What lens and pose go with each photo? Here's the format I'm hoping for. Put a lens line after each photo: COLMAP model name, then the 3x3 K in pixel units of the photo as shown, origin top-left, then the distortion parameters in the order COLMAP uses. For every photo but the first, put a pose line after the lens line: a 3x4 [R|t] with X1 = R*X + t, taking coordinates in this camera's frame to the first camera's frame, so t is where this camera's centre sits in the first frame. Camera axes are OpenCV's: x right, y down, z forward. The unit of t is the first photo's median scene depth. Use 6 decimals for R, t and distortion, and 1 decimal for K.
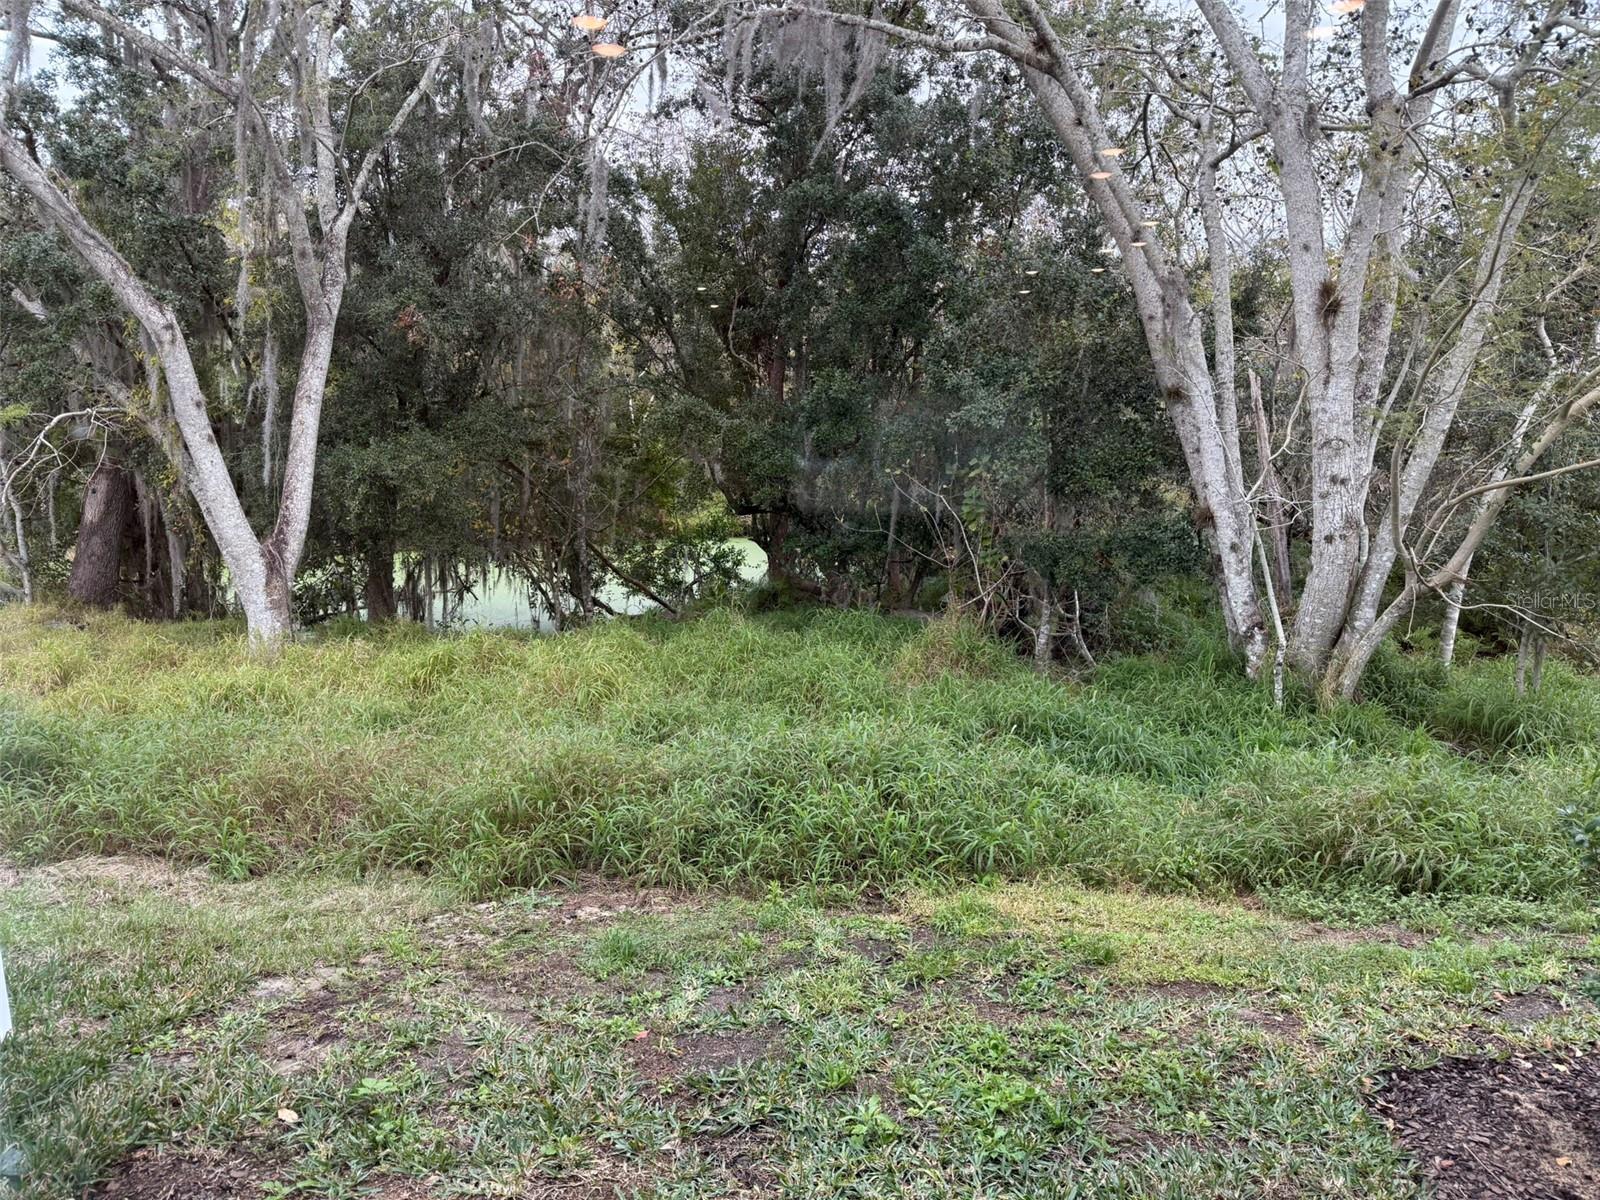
lens RADIAL K [[1130.5, 0, 792.5], [0, 1130.5, 605.0], [0, 0, 1]] dist [0.057372, -0.033515]
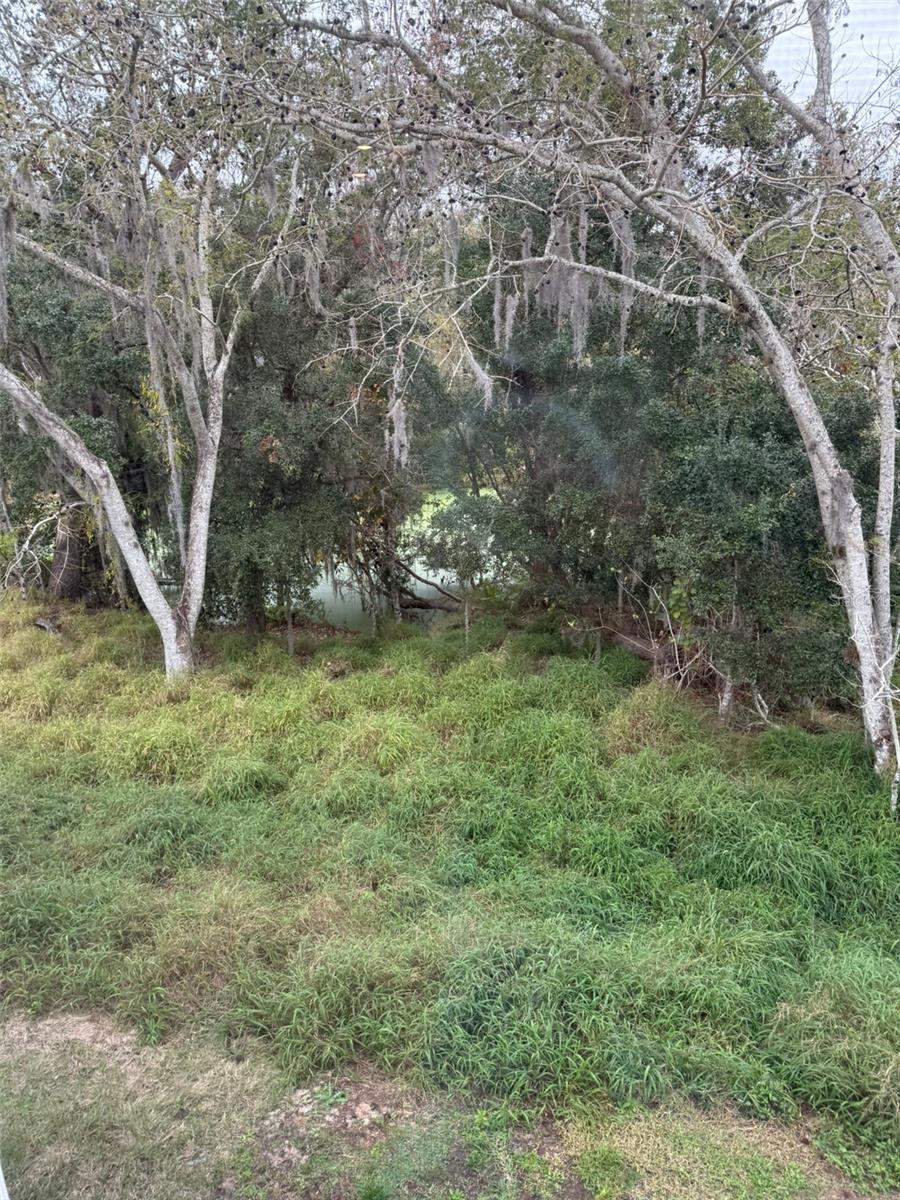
lens RADIAL K [[847.9, 0, 460.1], [0, 847.9, 594.4], [0, 0, 1]] dist [0.057372, -0.033515]
pose [[0.992335, 0.036561, -0.118041, 0.023113], [-0.016740, 0.986197, 0.164730, -0.250082], [0.122435, -0.161492, 0.979250, -0.010517]]
